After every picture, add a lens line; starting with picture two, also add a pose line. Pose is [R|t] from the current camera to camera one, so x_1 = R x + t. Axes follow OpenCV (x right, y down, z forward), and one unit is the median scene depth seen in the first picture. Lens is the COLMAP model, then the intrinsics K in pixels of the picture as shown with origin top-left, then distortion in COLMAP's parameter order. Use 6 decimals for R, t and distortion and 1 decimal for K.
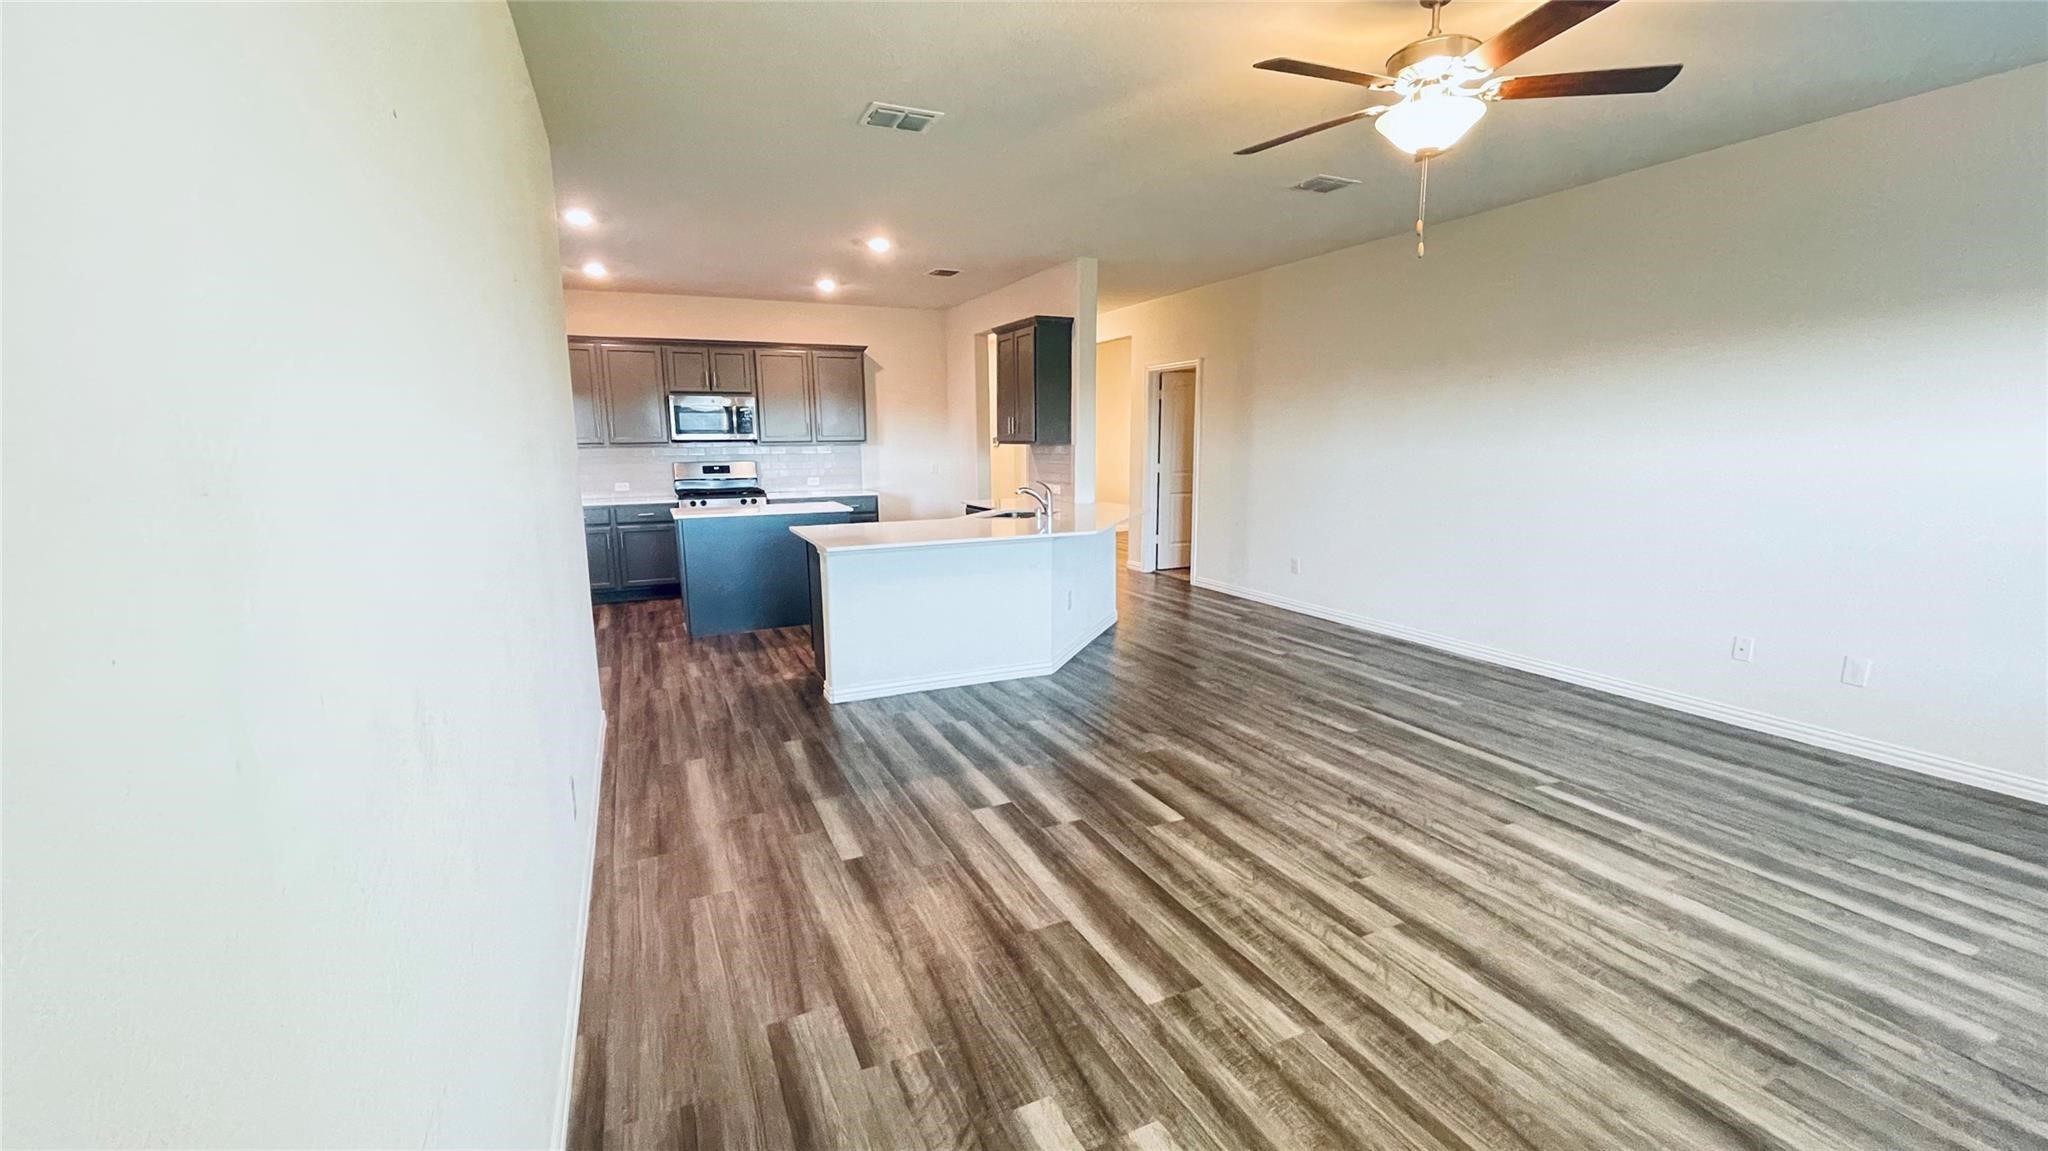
lens RADIAL K [[828.5, 0, 1022.6], [0, 828.5, 581.5], [0, 0, 1]] dist [-0.002507, 0.000306]
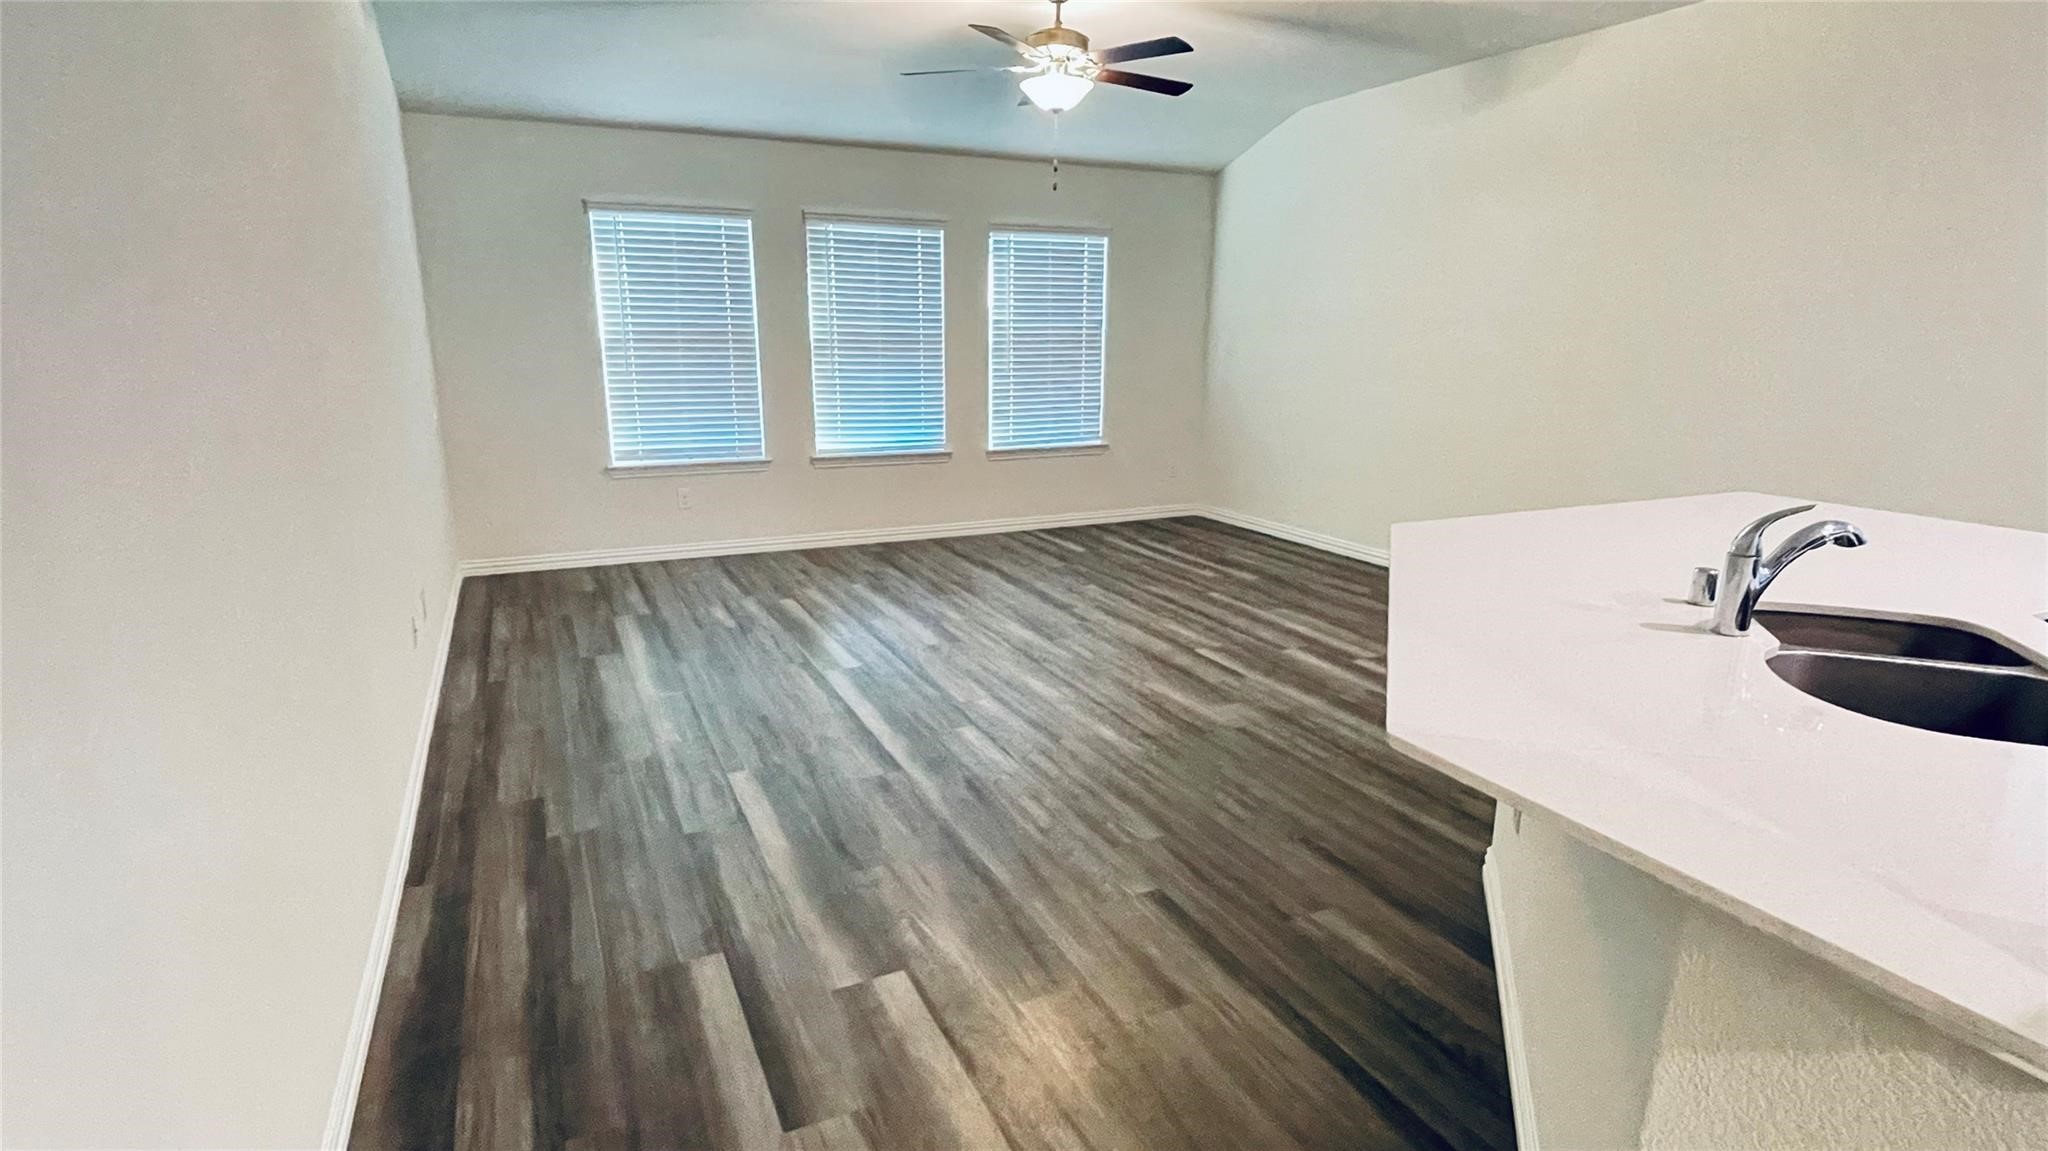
lens RADIAL K [[1026.5, 0, 1015.3], [0, 1026.5, 576.6], [0, 0, 1]] dist [0.000658, -0.000315]
pose [[-0.999981, 0.005403, -0.002800, 0.299703], [0.003813, 0.914901, 0.403661, -0.268859], [0.004742, 0.403643, -0.914904, 1.515043]]
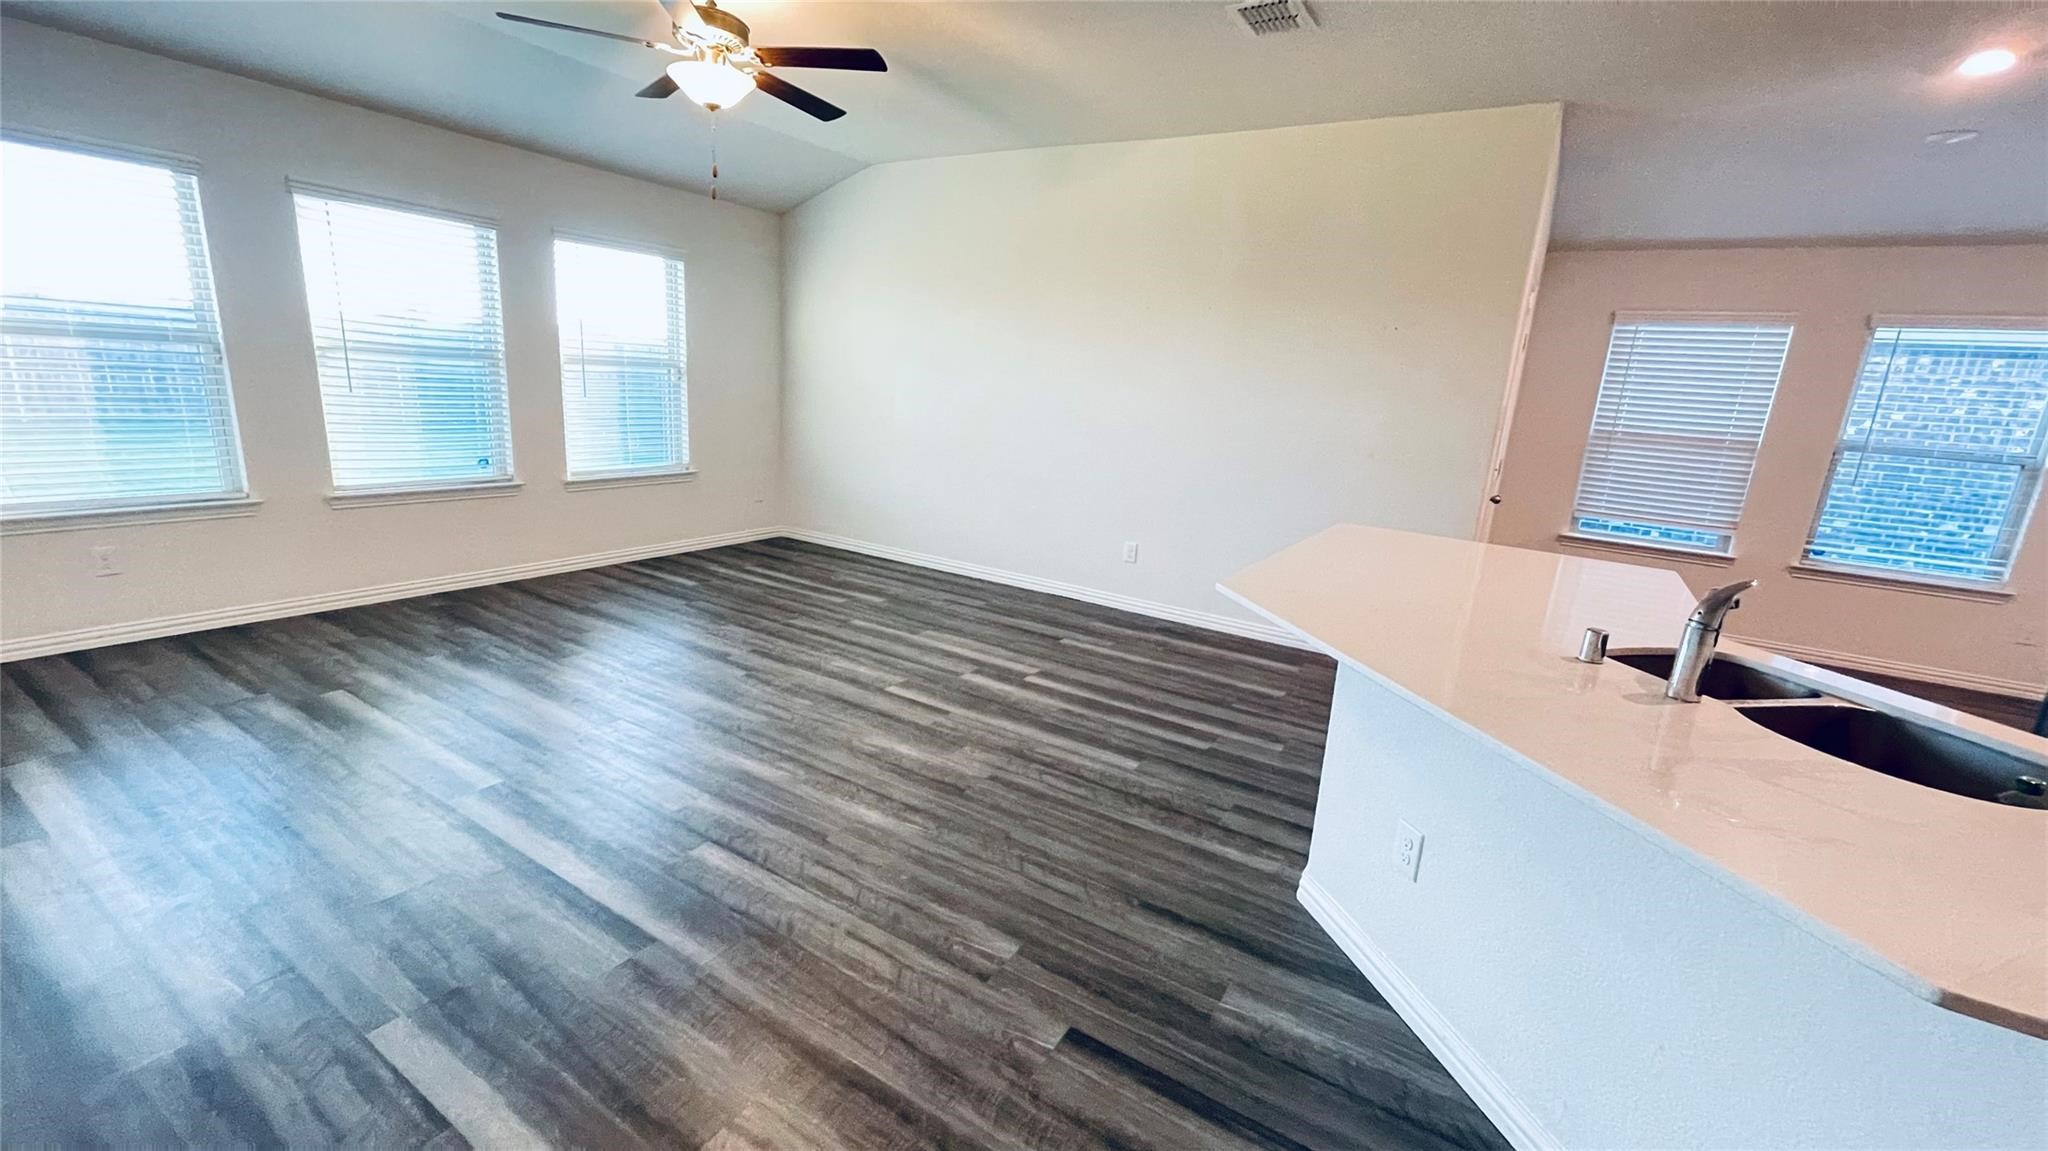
lens RADIAL K [[828.5, 0, 1017.7], [0, 828.5, 576.9], [0, 0, 1]] dist [-0.002507, 0.000306]
pose [[-0.837381, 0.086547, -0.539725, 0.435537], [-0.150884, 0.912428, 0.380407, -0.226914], [0.525384, 0.399981, -0.750991, 1.267235]]
